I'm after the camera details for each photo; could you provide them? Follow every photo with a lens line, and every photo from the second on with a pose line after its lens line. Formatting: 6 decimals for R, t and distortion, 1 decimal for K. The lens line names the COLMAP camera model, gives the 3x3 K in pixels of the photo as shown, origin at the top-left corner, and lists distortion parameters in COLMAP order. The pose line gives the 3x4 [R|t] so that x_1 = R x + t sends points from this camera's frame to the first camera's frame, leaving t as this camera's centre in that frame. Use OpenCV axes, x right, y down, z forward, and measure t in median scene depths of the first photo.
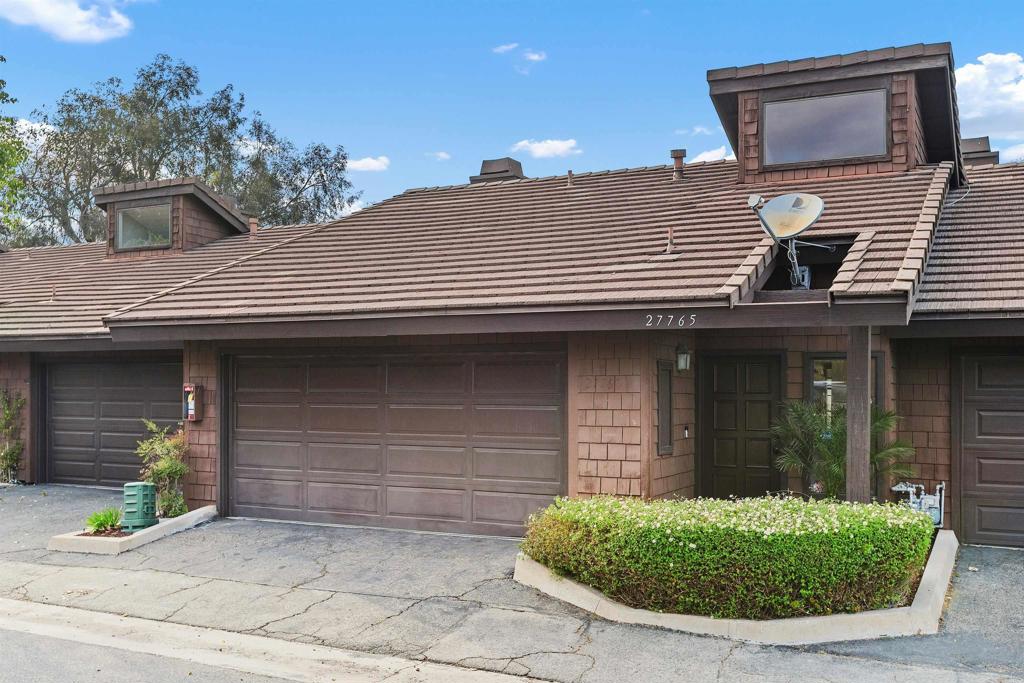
lens RADIAL K [[1021.0, 0, 512.0], [0, 1021.0, 341.5], [0, 0, 1]] dist [-0.011184, 0.006213]
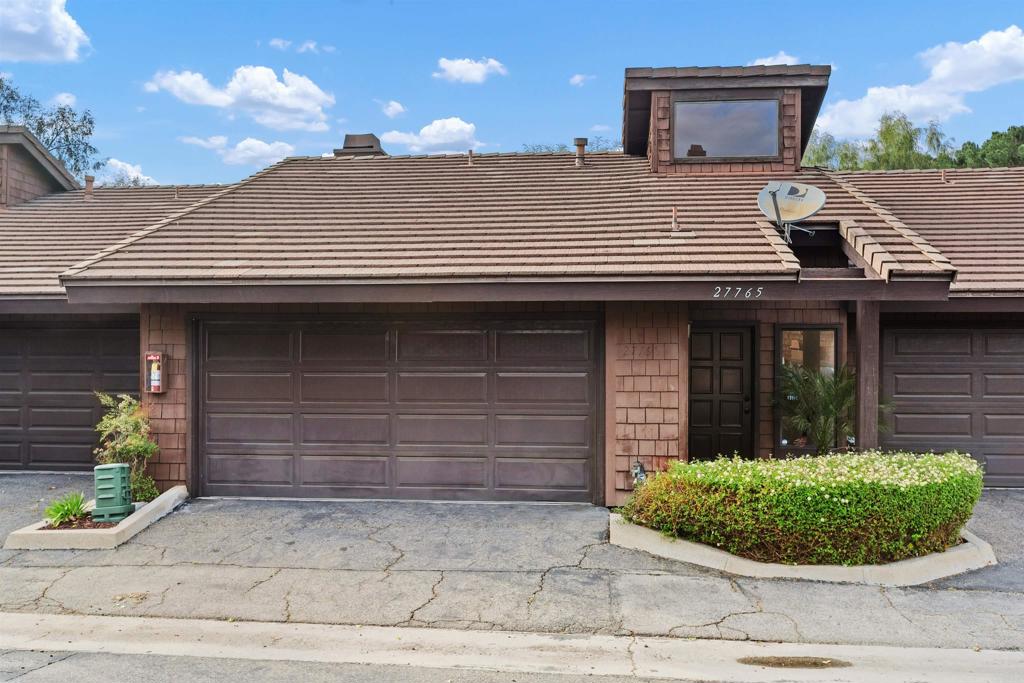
lens RADIAL K [[904.7, 0, 512.0], [0, 904.7, 322.1], [0, 0, 1]] dist [0.001519, -0.004292]
pose [[0.935725, 0.011322, 0.352550, -0.318147], [-0.013834, 0.999894, 0.004606, 0.007561], [-0.352460, -0.009188, 0.935782, 0.149875]]
